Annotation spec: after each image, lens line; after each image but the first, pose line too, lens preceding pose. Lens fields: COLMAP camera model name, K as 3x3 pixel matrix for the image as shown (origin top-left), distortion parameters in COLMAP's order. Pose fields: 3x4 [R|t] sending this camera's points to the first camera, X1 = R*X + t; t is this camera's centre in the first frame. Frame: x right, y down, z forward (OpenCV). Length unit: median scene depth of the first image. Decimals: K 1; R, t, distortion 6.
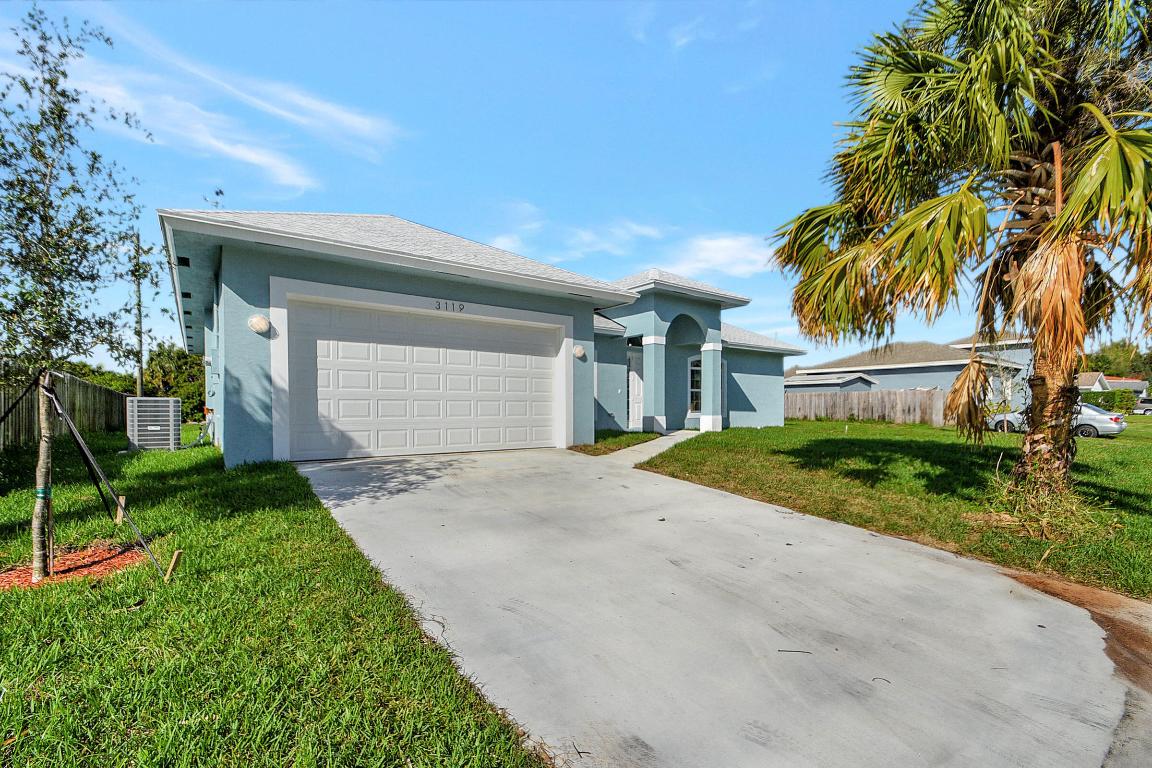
lens RADIAL K [[514.4, 0, 574.9], [0, 514.4, 408.8], [0, 0, 1]] dist [-0.000378, -0.000111]
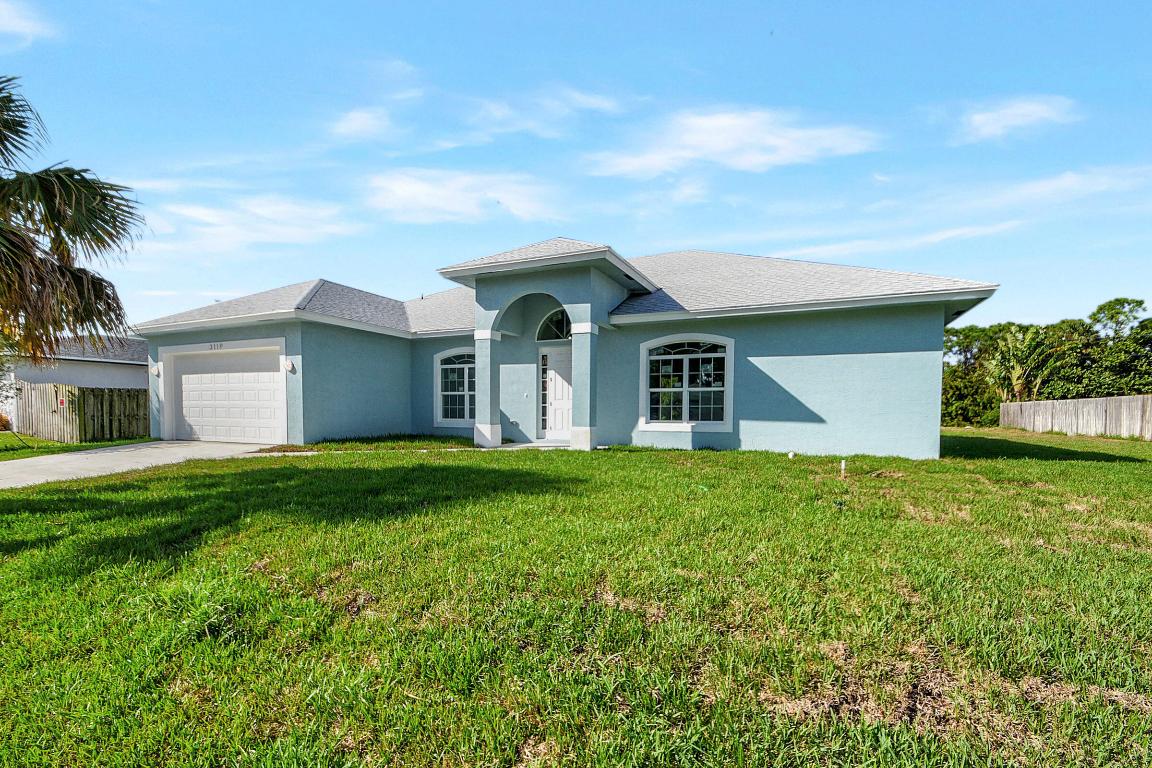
lens RADIAL K [[514.4, 0, 574.9], [0, 514.4, 408.8], [0, 0, 1]] dist [-0.000378, -0.000111]
pose [[0.481706, -0.005937, -0.876313, 0.864585], [-0.011062, 0.999856, -0.012855, -0.001826], [0.876263, 0.015886, 0.481571, 0.640873]]
